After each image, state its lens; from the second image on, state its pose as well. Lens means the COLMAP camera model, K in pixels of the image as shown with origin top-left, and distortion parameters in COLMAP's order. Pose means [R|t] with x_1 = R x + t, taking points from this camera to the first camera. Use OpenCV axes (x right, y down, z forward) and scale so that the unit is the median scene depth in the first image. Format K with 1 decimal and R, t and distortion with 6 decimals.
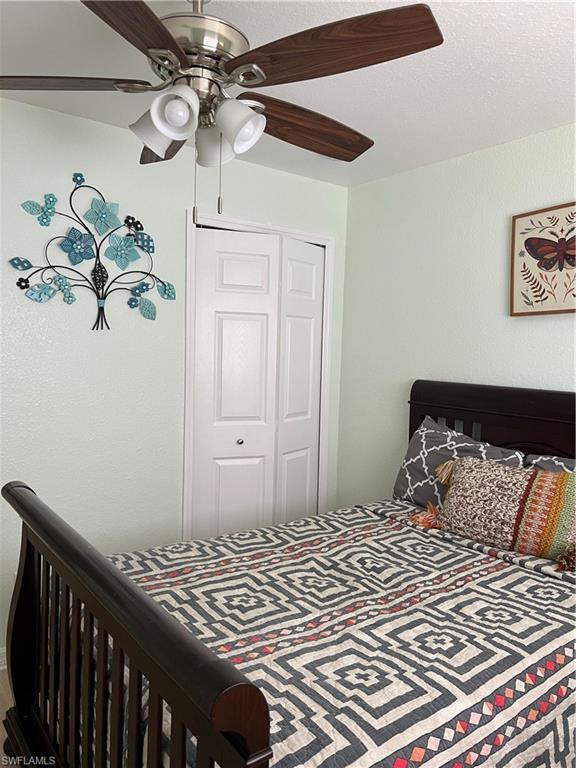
lens RADIAL K [[570.6, 0, 278.7], [0, 570.6, 386.0], [0, 0, 1]] dist [0.064655, -0.073492]
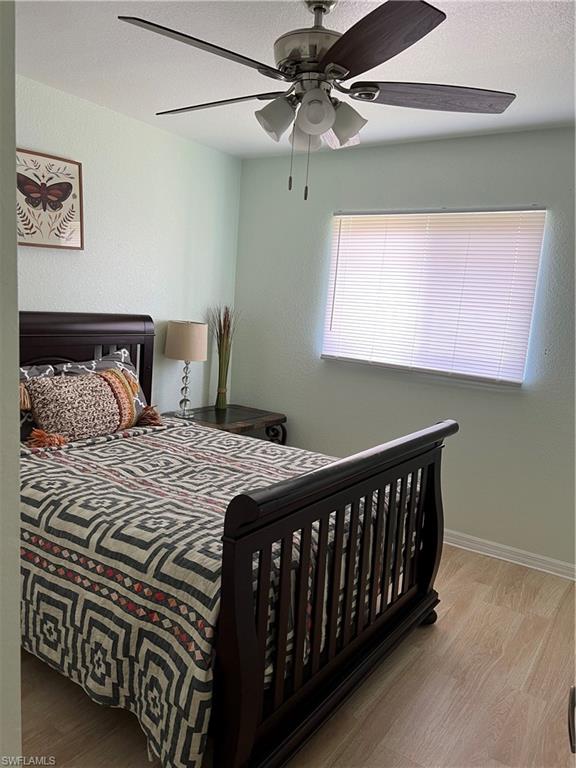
lens RADIAL K [[570.6, 0, 286.2], [0, 570.6, 394.7], [0, 0, 1]] dist [0.064655, -0.073492]
pose [[-0.304518, -0.203680, 0.930475, -1.005235], [-0.007816, 0.977371, 0.211388, -0.097151], [-0.952474, 0.057099, -0.299219, 1.048114]]
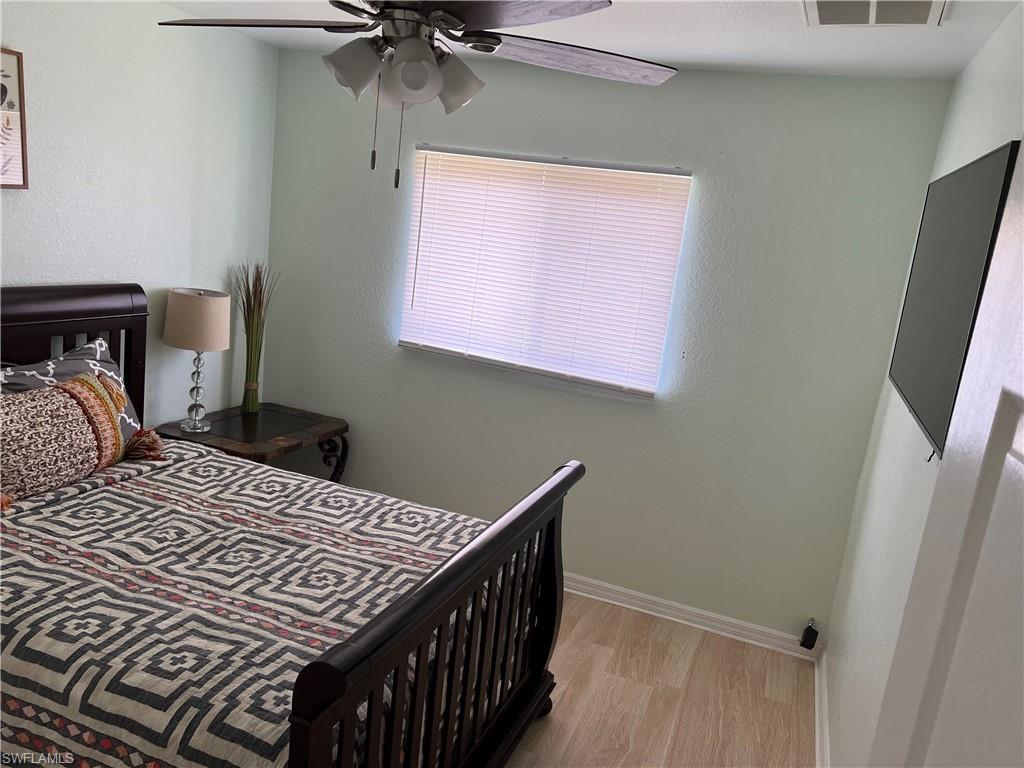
lens RADIAL K [[760.7, 0, 511.2], [0, 760.7, 388.4], [0, 0, 1]] dist [0.064655, -0.073492]
pose [[-0.510784, -0.271898, 0.815580, -0.925864], [-0.071304, 0.958800, 0.274988, -0.237557], [-0.856747, 0.082306, -0.509127, 1.072646]]
